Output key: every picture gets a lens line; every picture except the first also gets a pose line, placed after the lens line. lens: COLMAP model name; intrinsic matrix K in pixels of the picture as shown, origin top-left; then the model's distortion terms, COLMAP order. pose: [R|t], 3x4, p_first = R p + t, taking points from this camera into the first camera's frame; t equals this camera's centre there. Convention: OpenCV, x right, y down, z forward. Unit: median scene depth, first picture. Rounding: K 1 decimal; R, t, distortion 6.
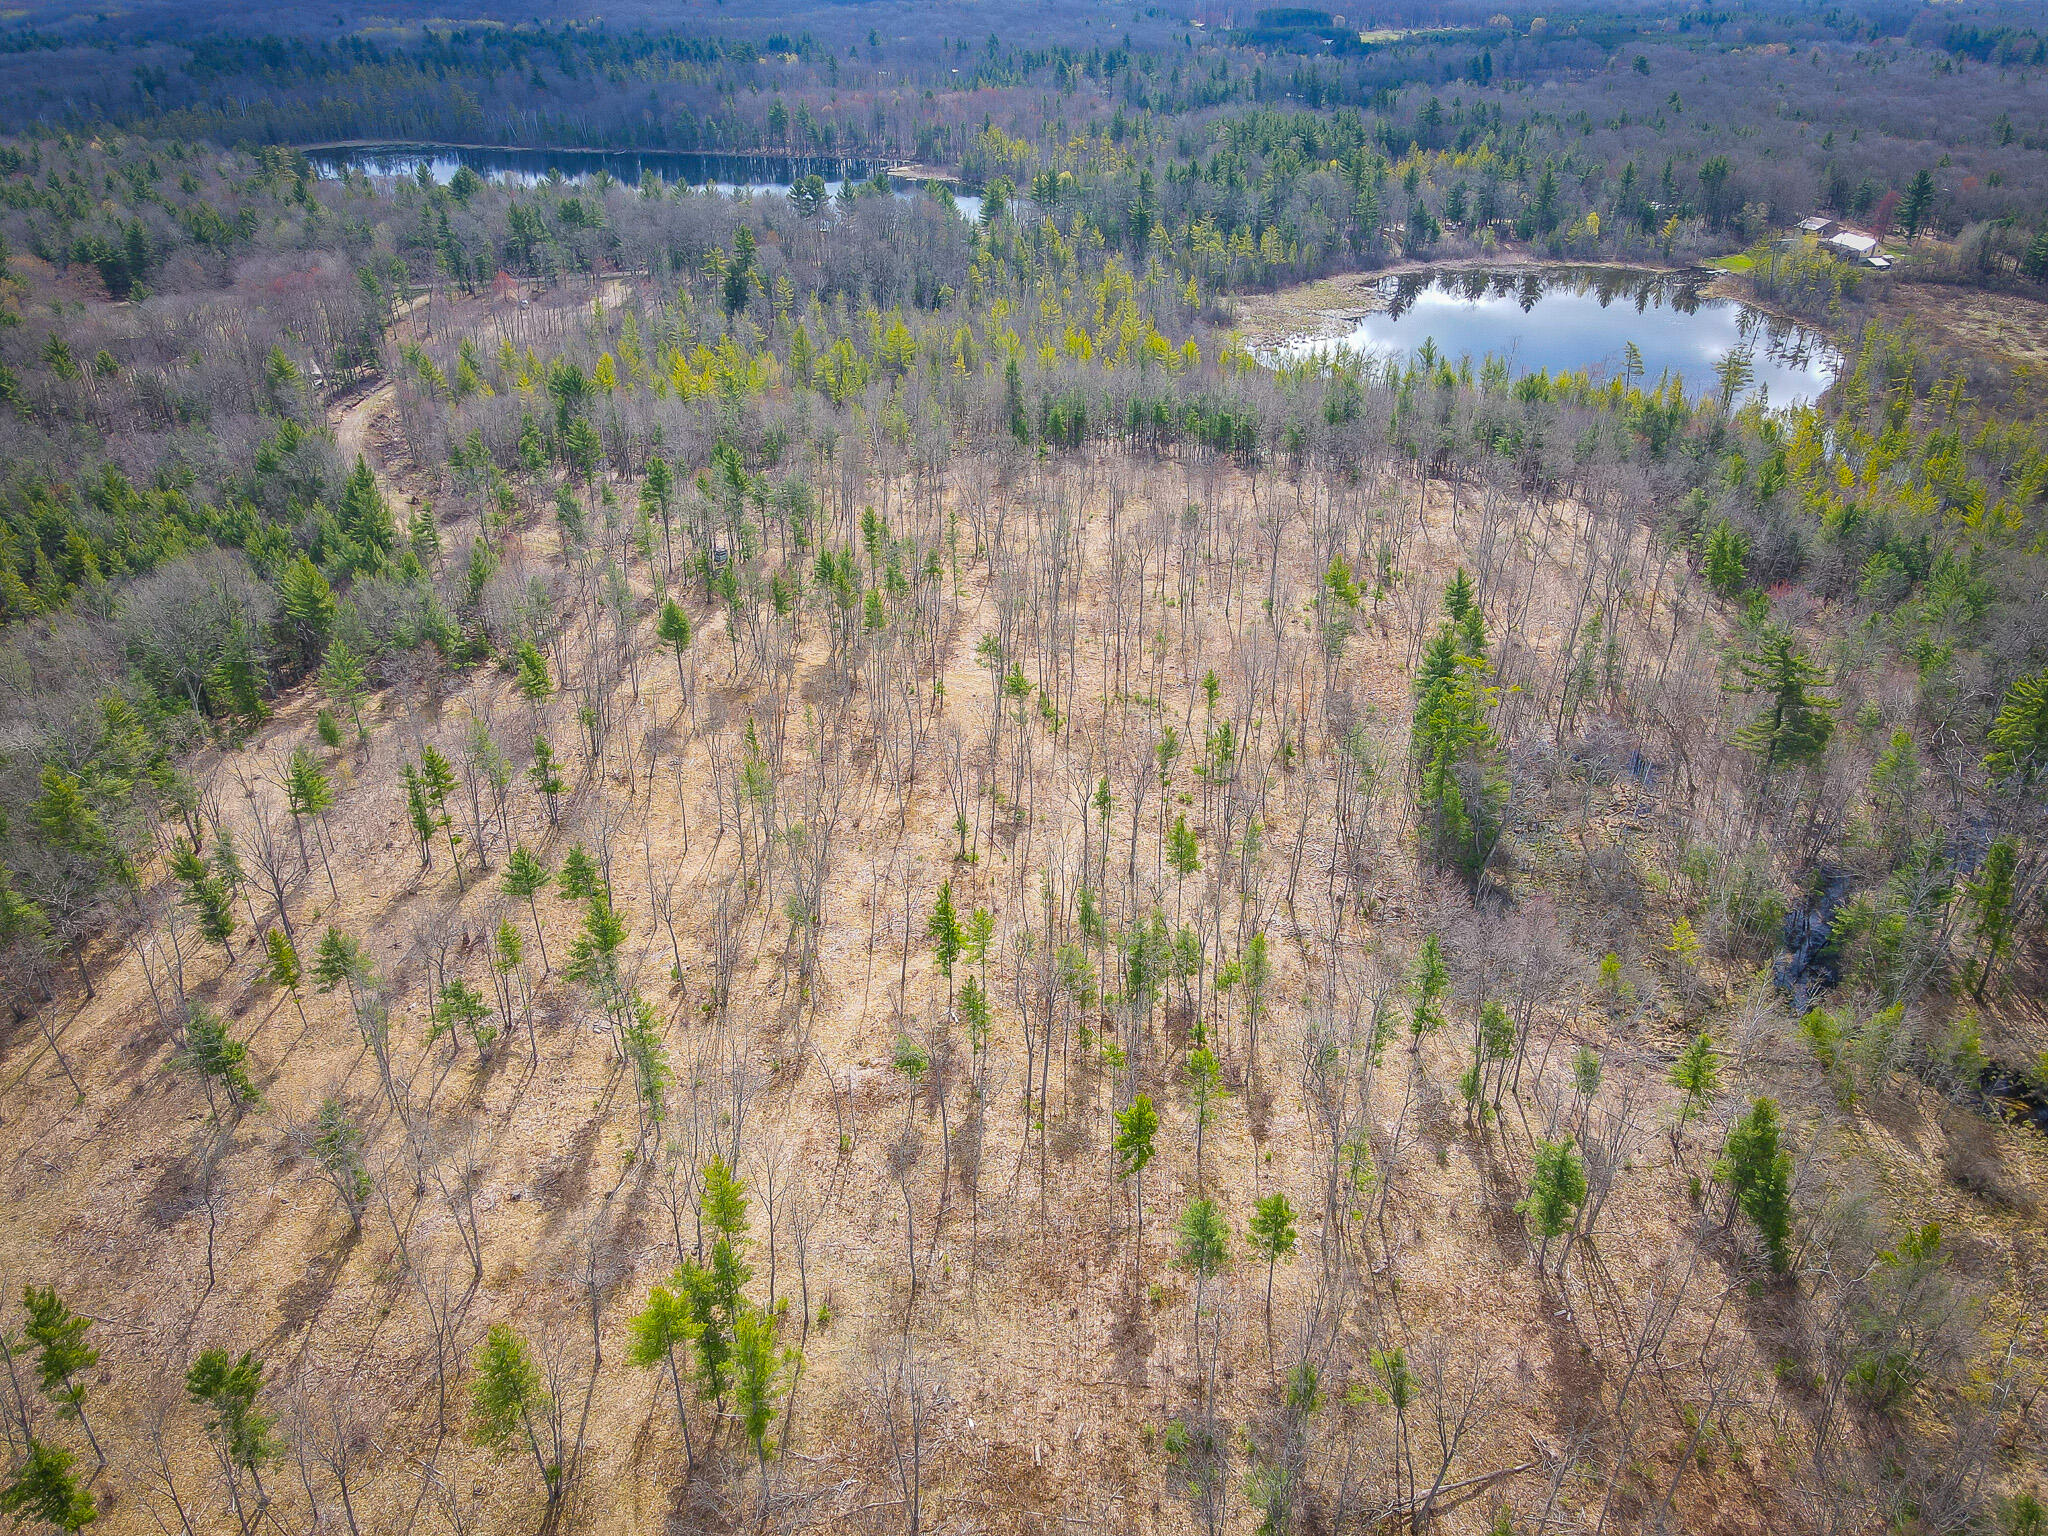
lens RADIAL K [[1472.0, 0, 1015.3], [0, 1472.0, 769.1], [0, 0, 1]] dist [0.004182, 0.022179]
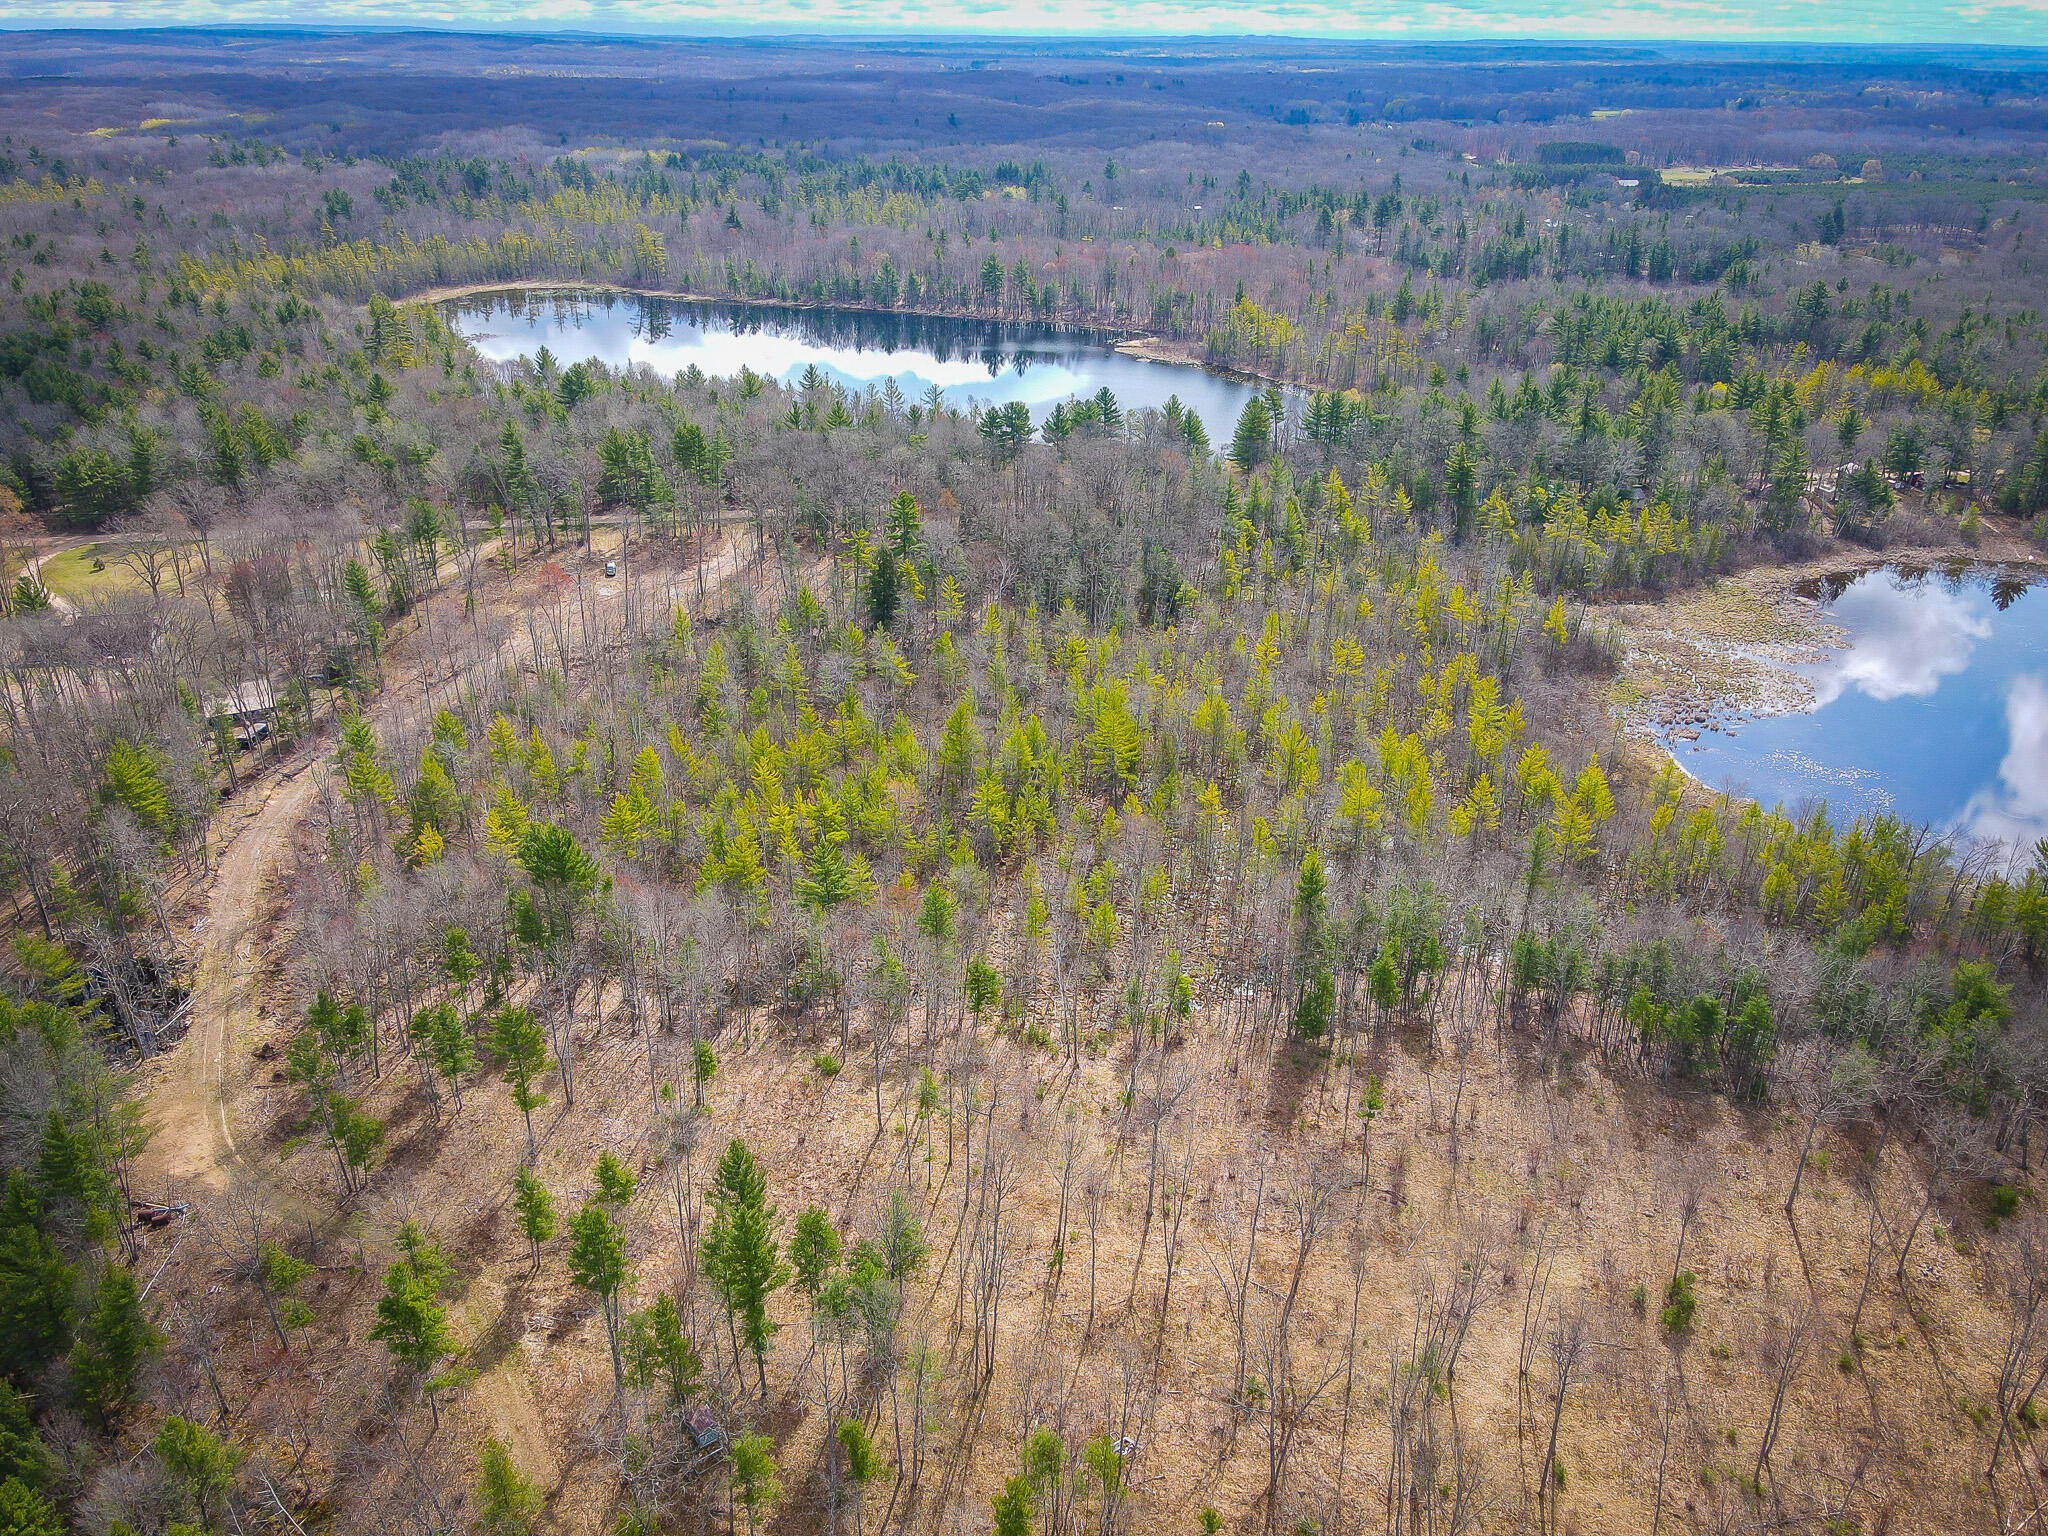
lens RADIAL K [[1472.0, 0, 1015.3], [0, 1472.0, 769.1], [0, 0, 1]] dist [0.004182, 0.022179]
pose [[0.989229, 0.075059, -0.125663, -0.018420], [-0.082388, 0.995127, -0.054172, -0.109596], [0.120985, 0.063942, 0.990593, 0.171953]]
